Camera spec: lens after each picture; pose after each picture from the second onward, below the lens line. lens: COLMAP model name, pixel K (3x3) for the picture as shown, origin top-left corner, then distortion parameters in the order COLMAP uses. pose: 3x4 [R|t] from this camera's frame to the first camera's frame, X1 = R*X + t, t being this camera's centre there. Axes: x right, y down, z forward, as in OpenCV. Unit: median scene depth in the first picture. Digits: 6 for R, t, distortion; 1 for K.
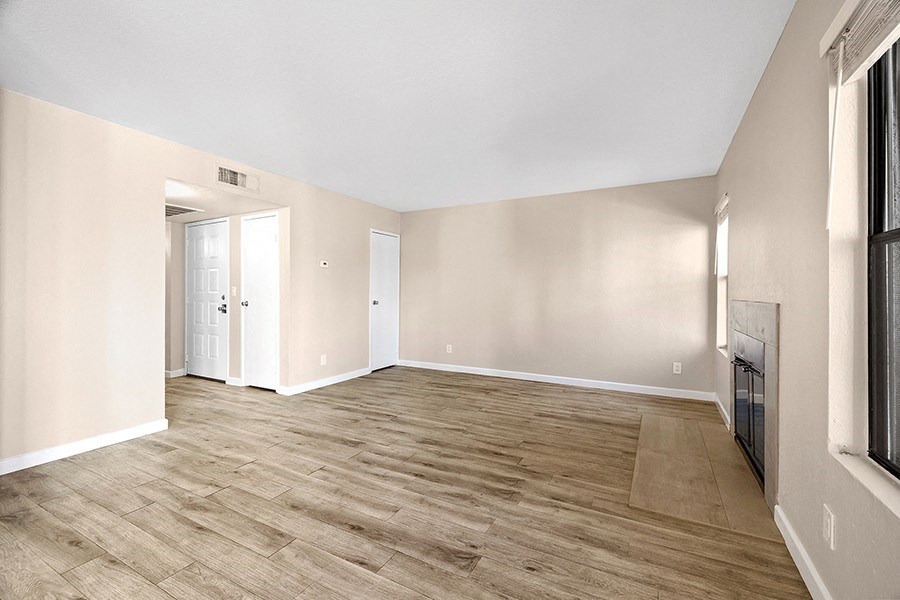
lens RADIAL K [[389.0, 0, 450.8], [0, 389.0, 294.4], [0, 0, 1]] dist [0.000912, -0.000066]
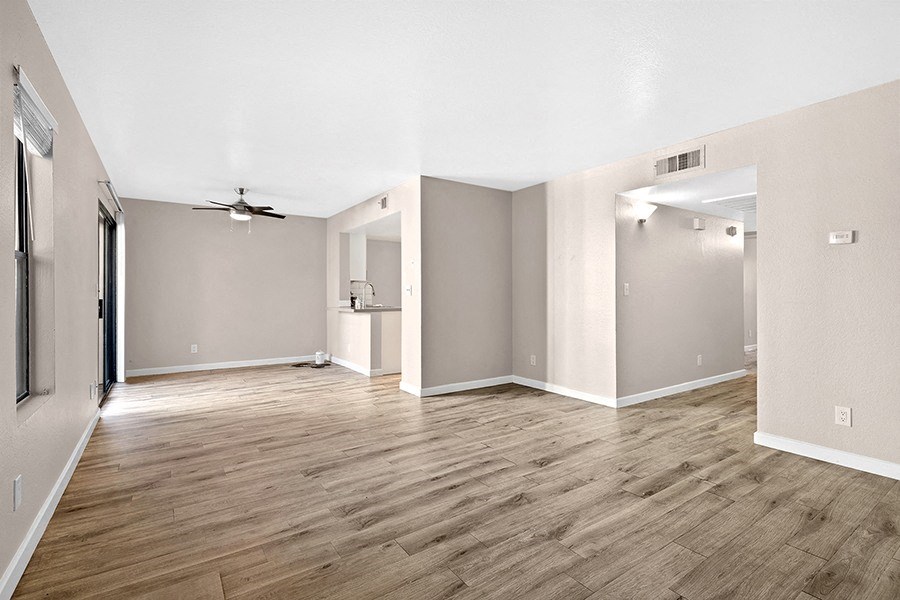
lens RADIAL K [[411.0, 0, 450.8], [0, 411.0, 298.4], [0, 0, 1]] dist [-0.001639, 0.000502]
pose [[-0.451835, 0.008003, -0.892065, 0.768332], [-0.000849, 0.999955, 0.009400, 0.001716], [0.892101, 0.005005, -0.451808, 1.406415]]
